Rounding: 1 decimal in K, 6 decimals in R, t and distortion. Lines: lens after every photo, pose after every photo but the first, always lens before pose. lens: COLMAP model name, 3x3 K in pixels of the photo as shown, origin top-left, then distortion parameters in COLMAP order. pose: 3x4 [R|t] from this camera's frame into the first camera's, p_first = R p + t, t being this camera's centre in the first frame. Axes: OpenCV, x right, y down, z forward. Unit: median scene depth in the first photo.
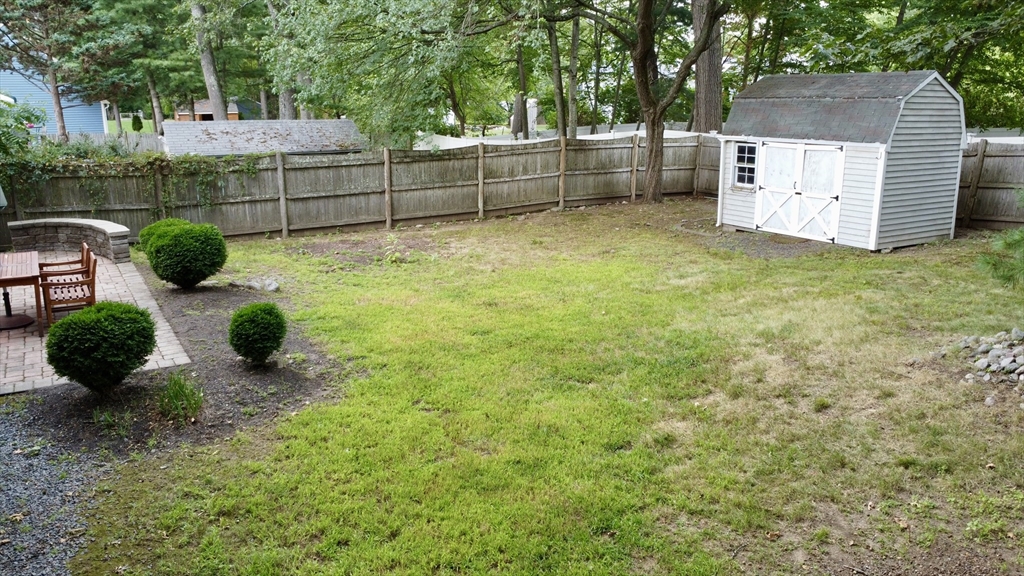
lens RADIAL K [[771.1, 0, 512.4], [0, 771.1, 286.6], [0, 0, 1]] dist [-0.014699, 0.004759]
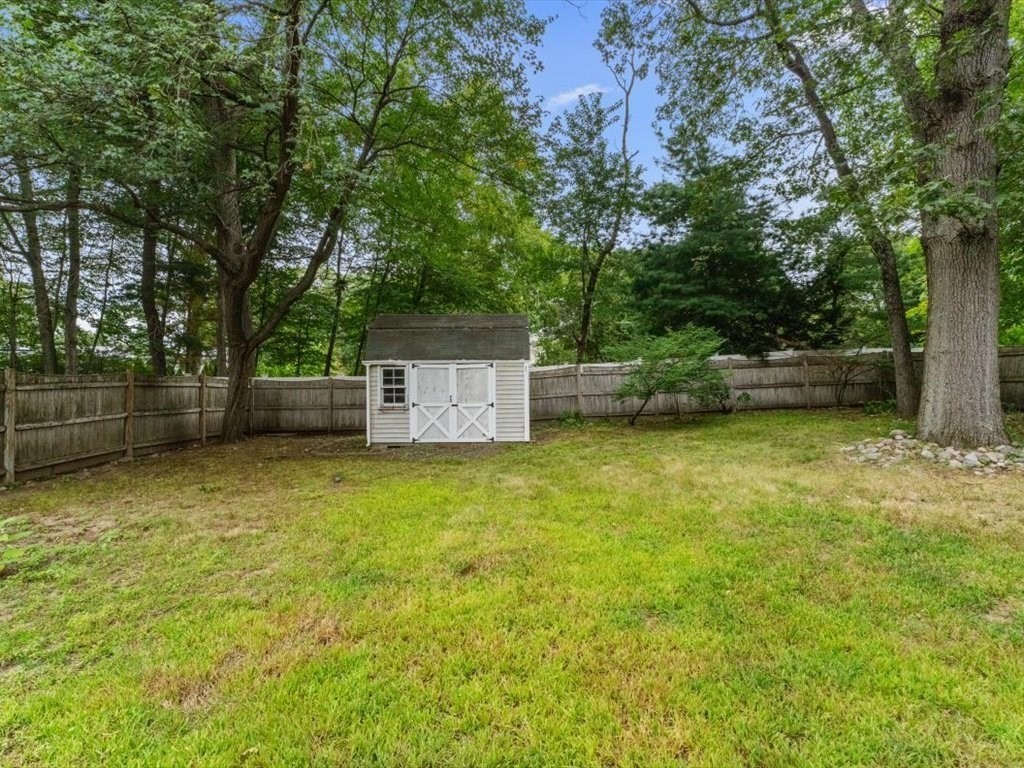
lens RADIAL K [[466.8, 0, 510.8], [0, 466.8, 386.9], [0, 0, 1]] dist [-0.009358, -0.000735]
pose [[0.516293, -0.000549, 0.856412, -0.180790], [0.210717, 0.969339, -0.126410, -0.037120], [-0.830084, 0.245725, 0.500579, 0.522503]]
